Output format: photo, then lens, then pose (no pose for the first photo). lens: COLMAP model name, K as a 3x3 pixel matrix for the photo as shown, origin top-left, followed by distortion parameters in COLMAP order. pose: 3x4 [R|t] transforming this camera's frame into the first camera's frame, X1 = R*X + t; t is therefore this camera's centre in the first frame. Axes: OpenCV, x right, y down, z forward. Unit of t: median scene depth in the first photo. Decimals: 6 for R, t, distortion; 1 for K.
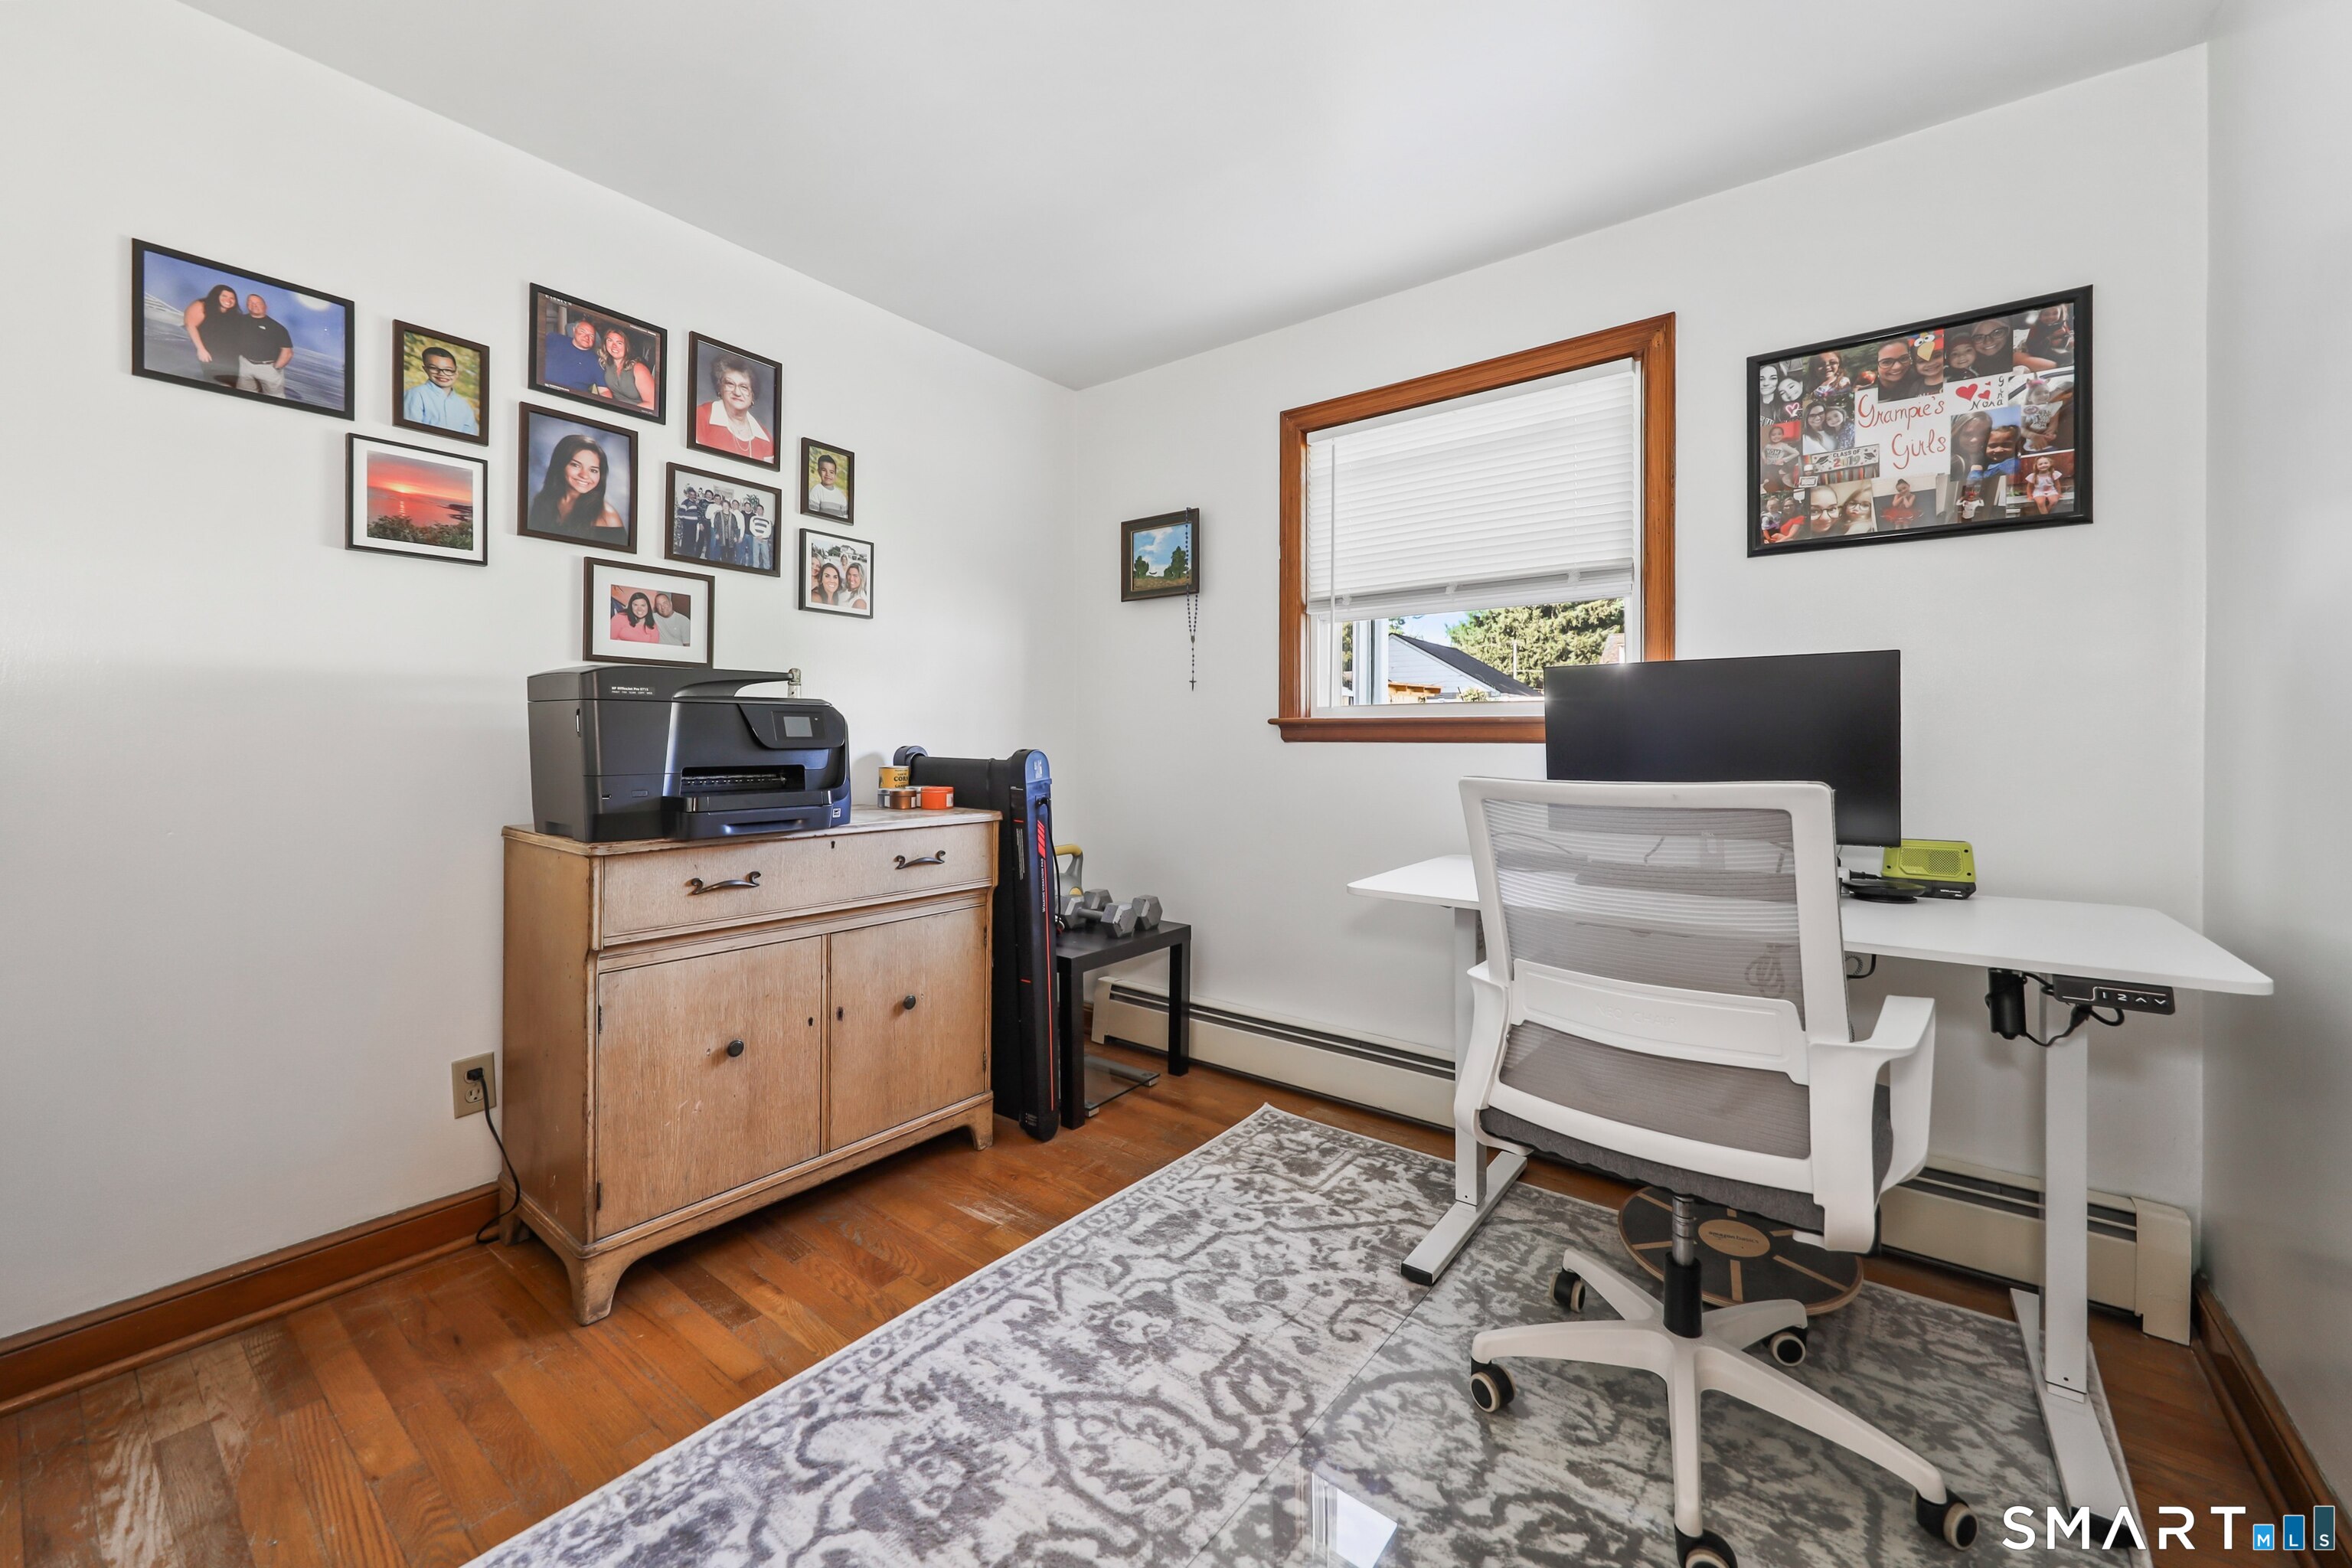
lens RADIAL K [[919.9, 0, 1177.9], [0, 919.9, 741.0], [0, 0, 1]] dist [0.000101, 0.000026]
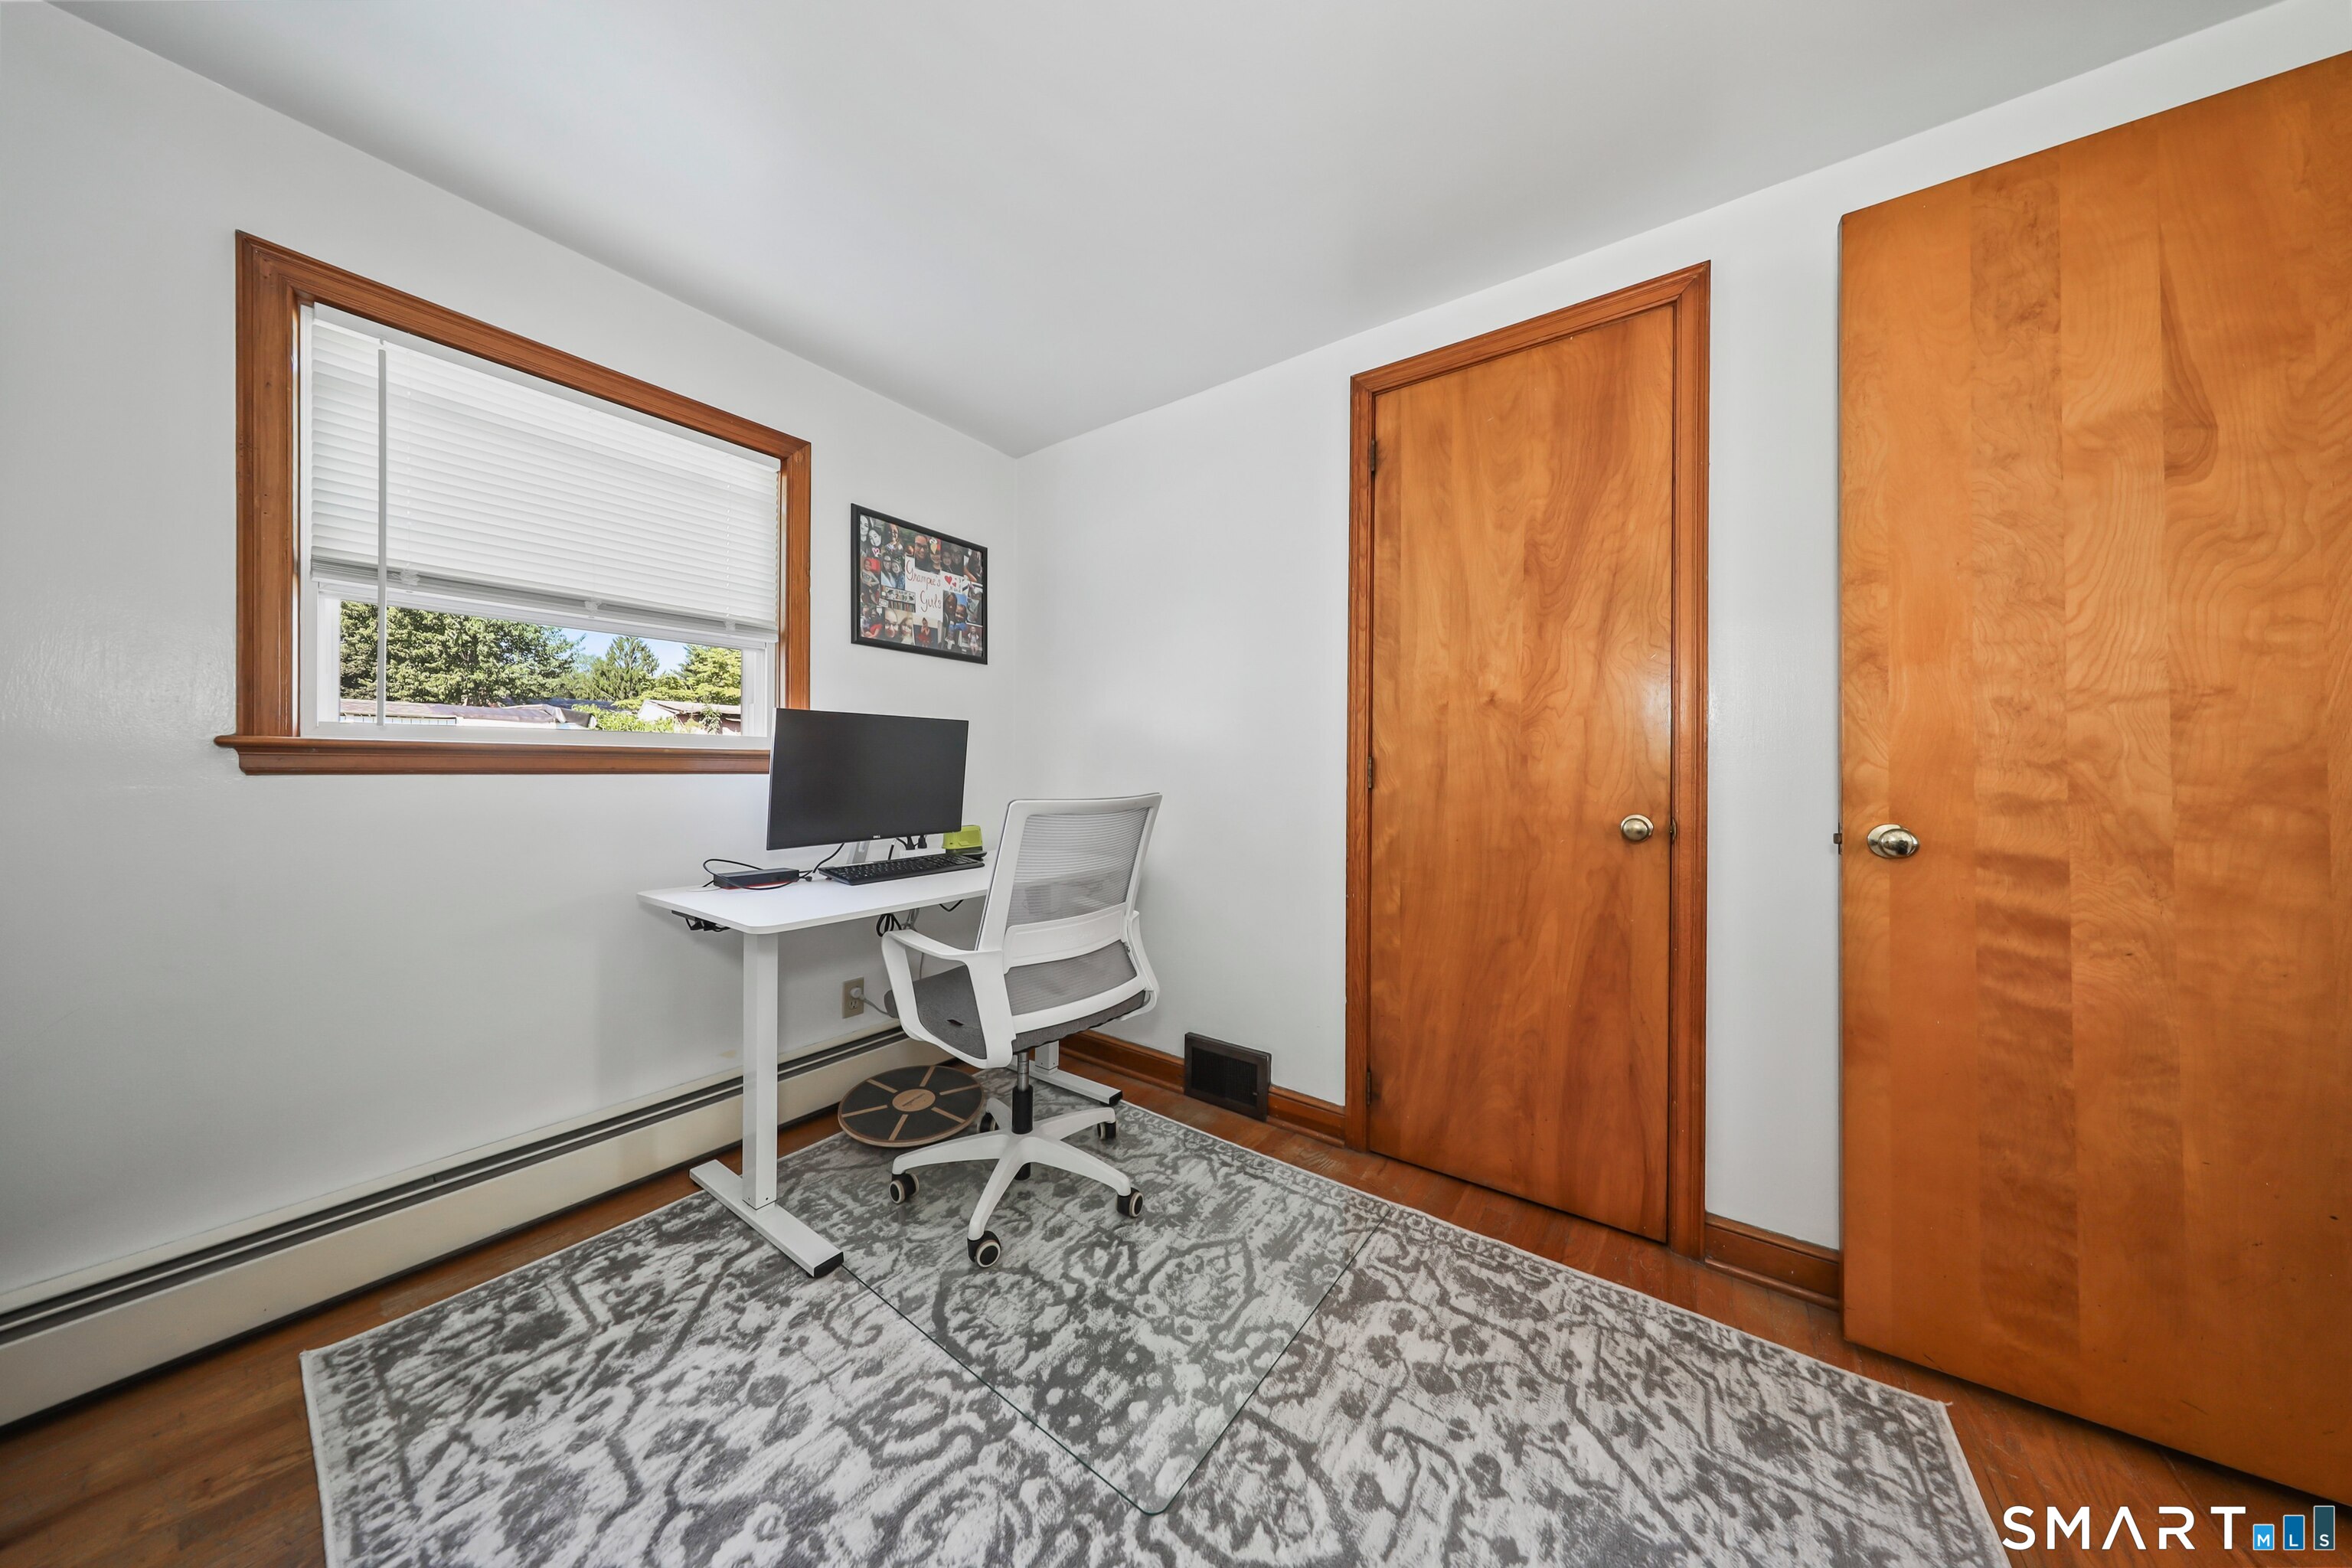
lens RADIAL K [[714.9, 0, 1171.4], [0, 714.9, 769.9], [0, 0, 1]] dist [0.000784, 0.000033]
pose [[-0.029690, -0.004367, 0.999550, -0.569206], [-0.004136, 0.999982, 0.004246, -0.009838], [-0.999551, -0.004008, -0.029708, 0.596311]]
